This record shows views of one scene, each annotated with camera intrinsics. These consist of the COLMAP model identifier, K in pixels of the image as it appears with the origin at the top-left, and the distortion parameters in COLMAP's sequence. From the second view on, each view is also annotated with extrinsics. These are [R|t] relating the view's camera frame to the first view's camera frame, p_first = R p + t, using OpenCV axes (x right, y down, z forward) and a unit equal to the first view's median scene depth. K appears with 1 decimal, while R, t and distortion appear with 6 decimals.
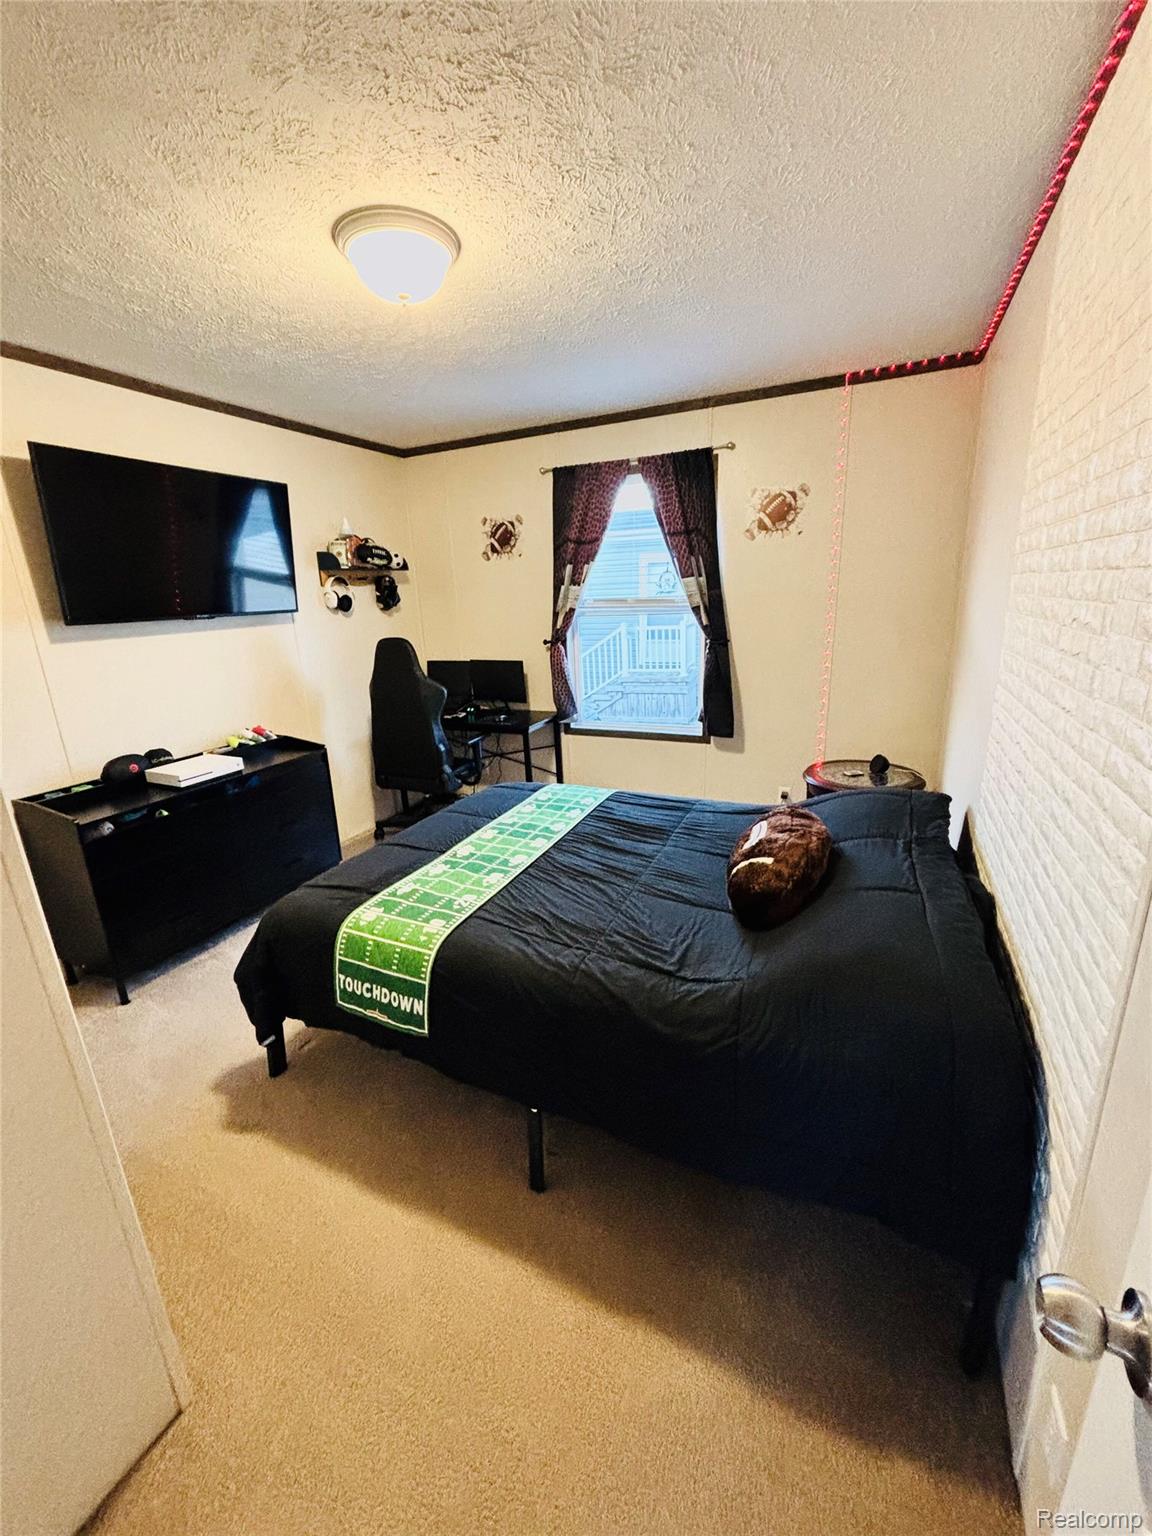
lens RADIAL K [[617.3, 0, 574.9], [0, 617.3, 791.4], [0, 0, 1]] dist [-0.030526, -0.000018]
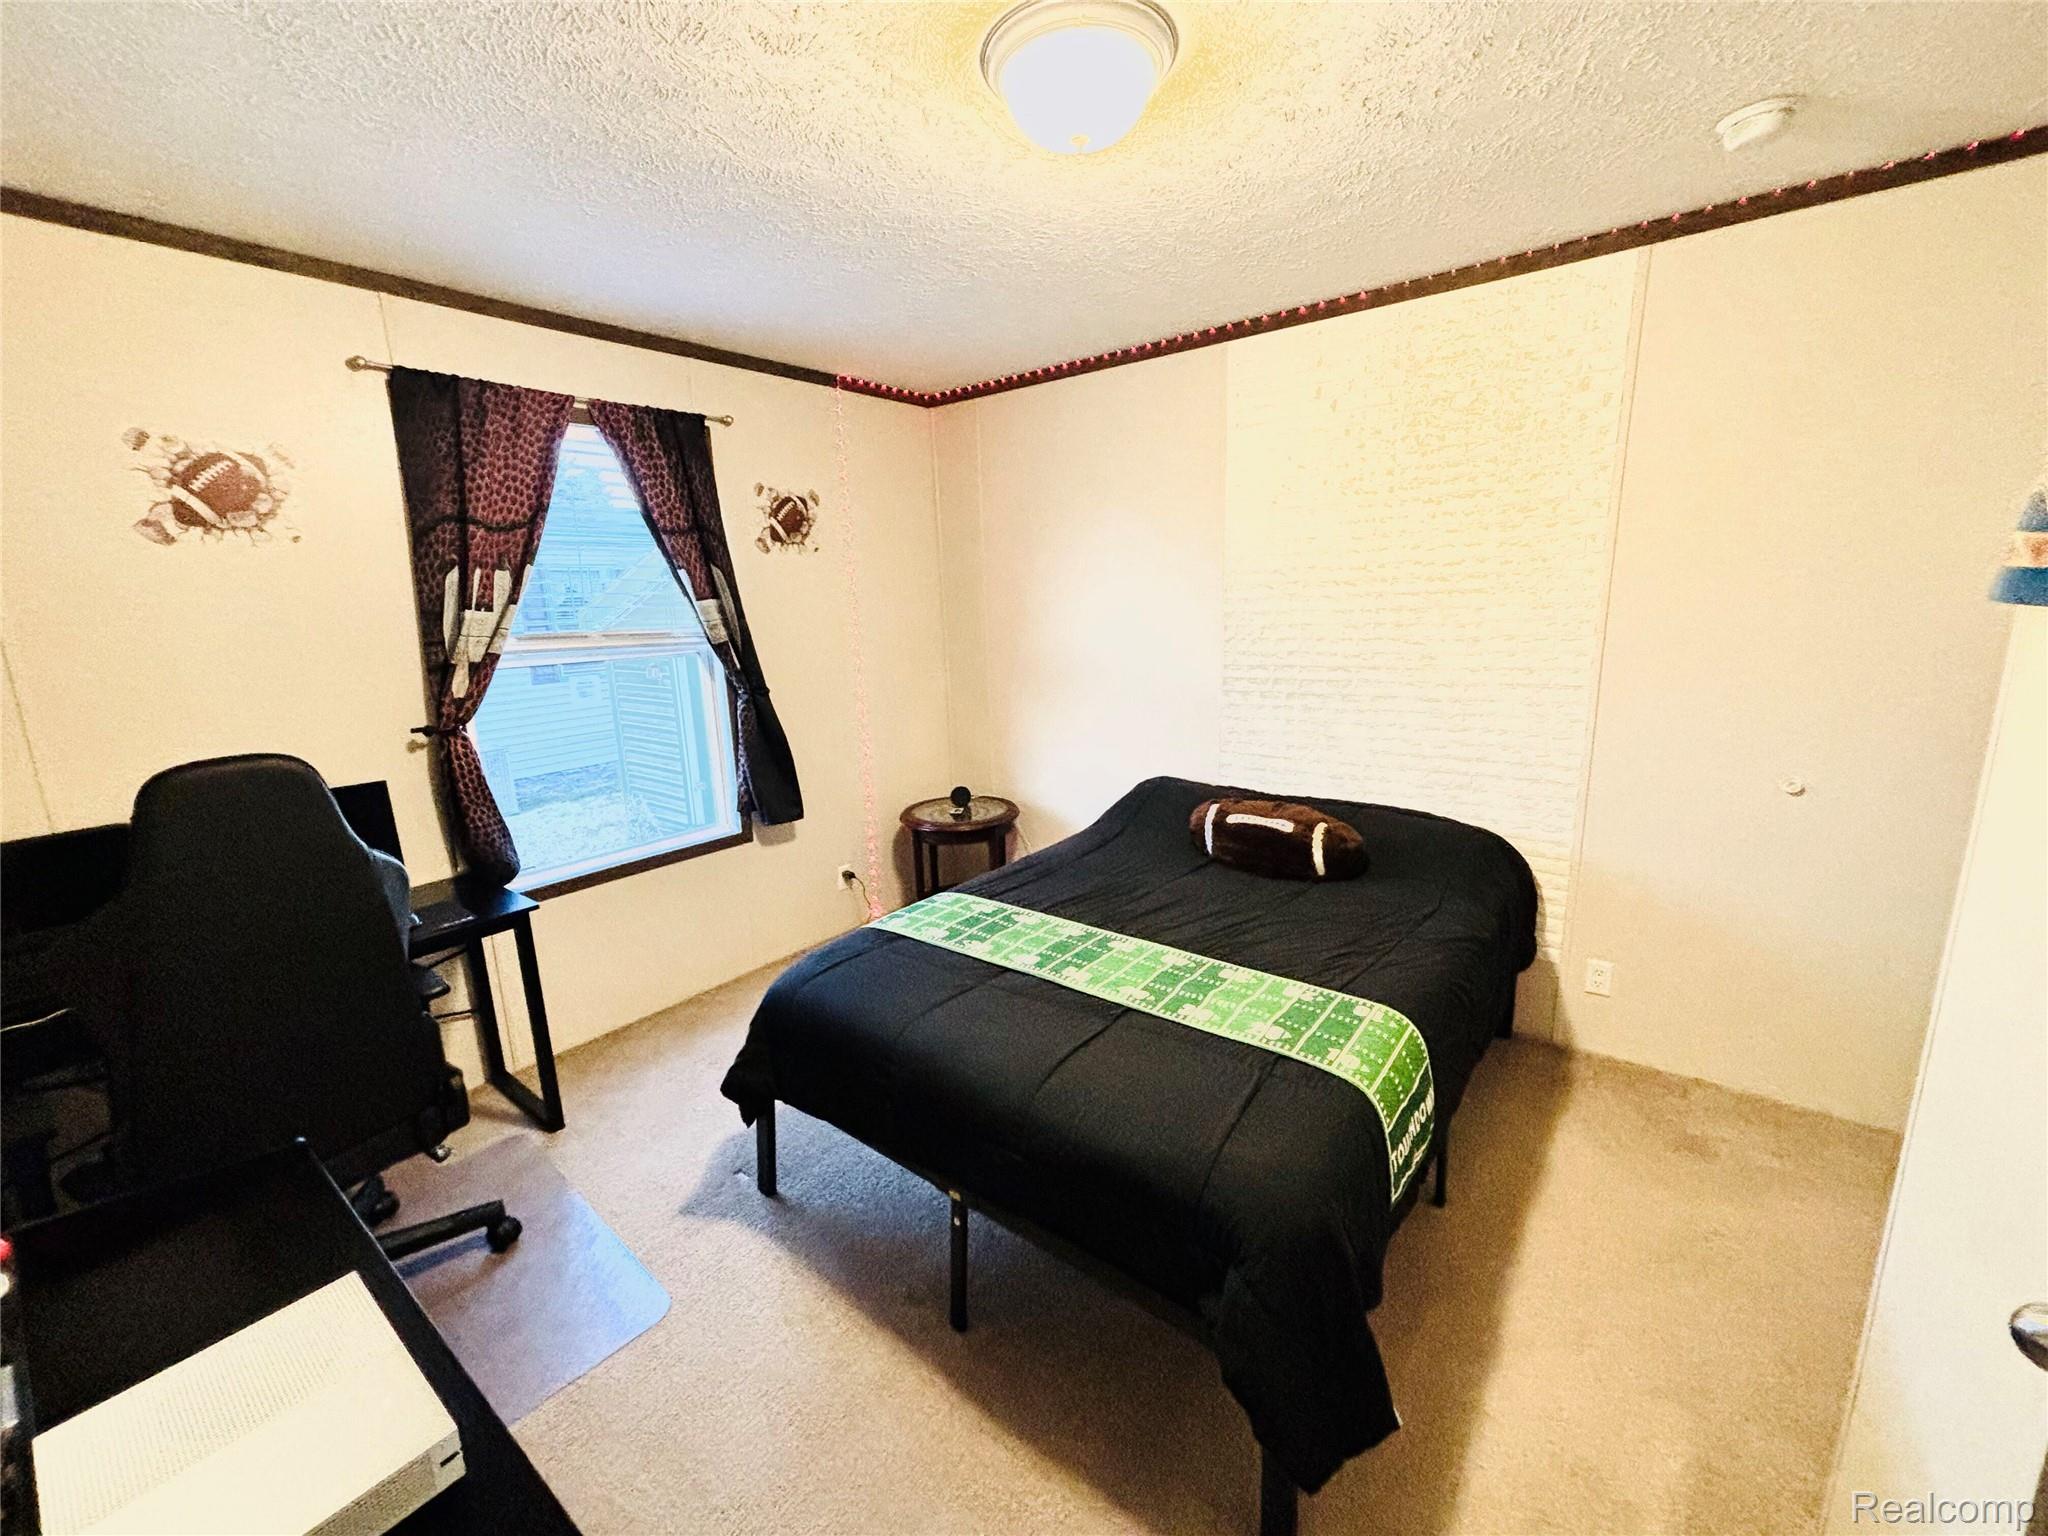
lens RADIAL K [[833.7, 0, 1024.0], [0, 833.7, 768.0], [0, 0, 1]] dist [0.001208, 0.000067]
pose [[0.214931, -0.167406, 0.962175, -0.668849], [0.318758, 0.943271, 0.092912, -0.163060], [-0.923146, 0.286731, 0.256100, 0.540973]]
